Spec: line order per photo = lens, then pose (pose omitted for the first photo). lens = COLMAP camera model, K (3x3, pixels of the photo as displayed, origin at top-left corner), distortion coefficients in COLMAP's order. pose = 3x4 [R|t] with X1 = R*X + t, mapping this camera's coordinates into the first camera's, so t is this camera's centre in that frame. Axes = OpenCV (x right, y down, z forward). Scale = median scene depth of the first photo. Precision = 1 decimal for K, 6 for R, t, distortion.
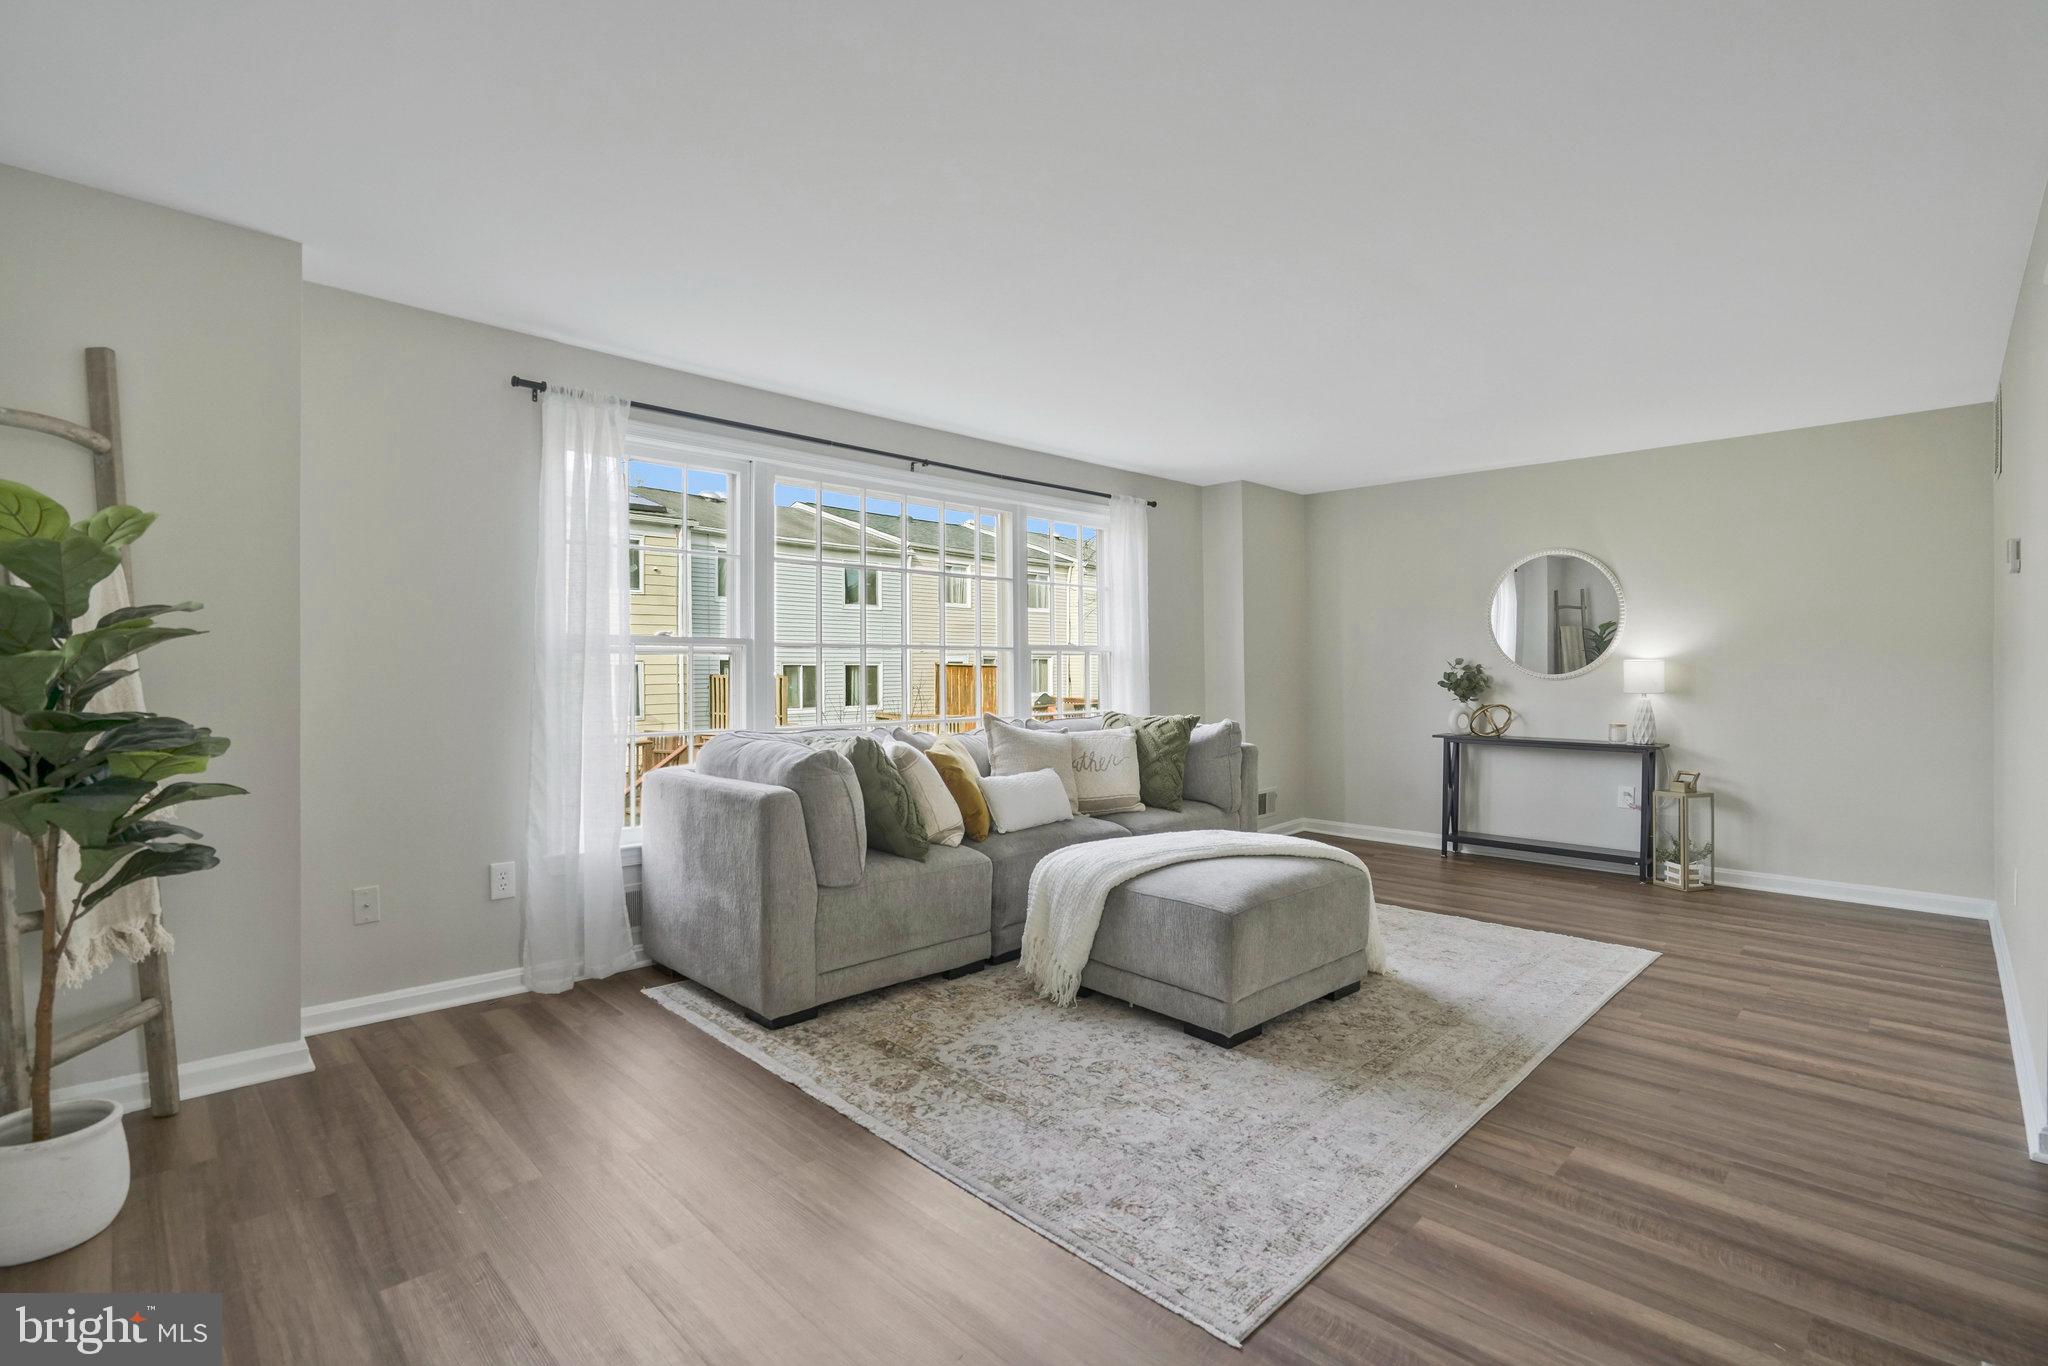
lens RADIAL K [[928.1, 0, 1014.7], [0, 928.1, 678.3], [0, 0, 1]] dist [-0.049570, 0.015435]
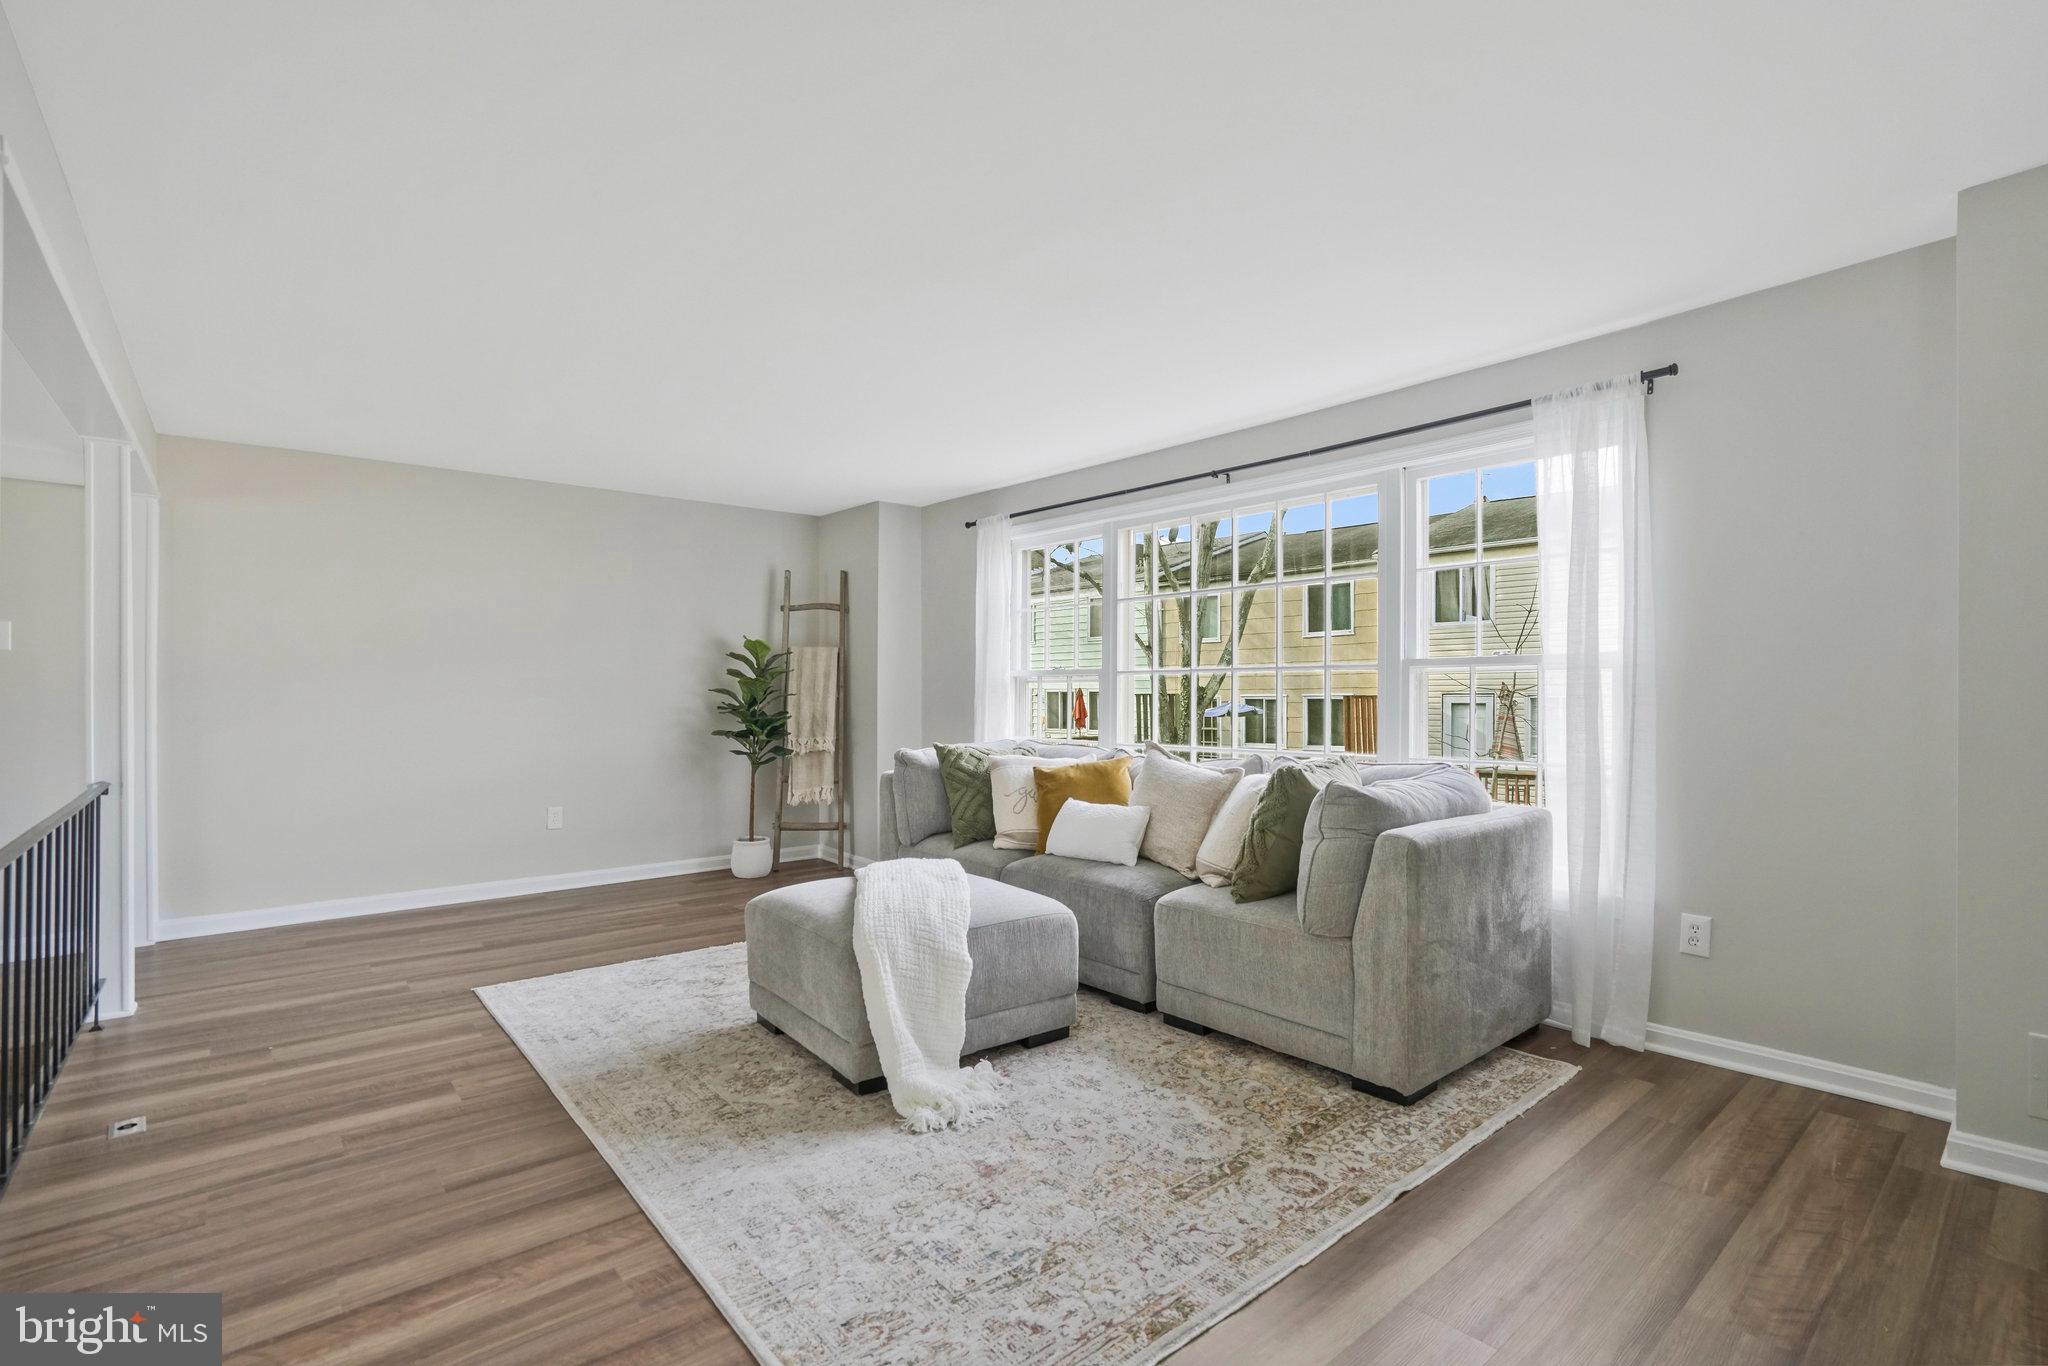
lens RADIAL K [[943.9, 0, 1027.1], [0, 943.9, 689.5], [0, 0, 1]] dist [-0.063199, 0.023180]
pose [[-0.058199, -0.009741, -0.998257, 1.486299], [-0.013873, 0.999864, -0.008948, -0.007396], [0.998209, 0.013328, -0.058326, 1.510683]]
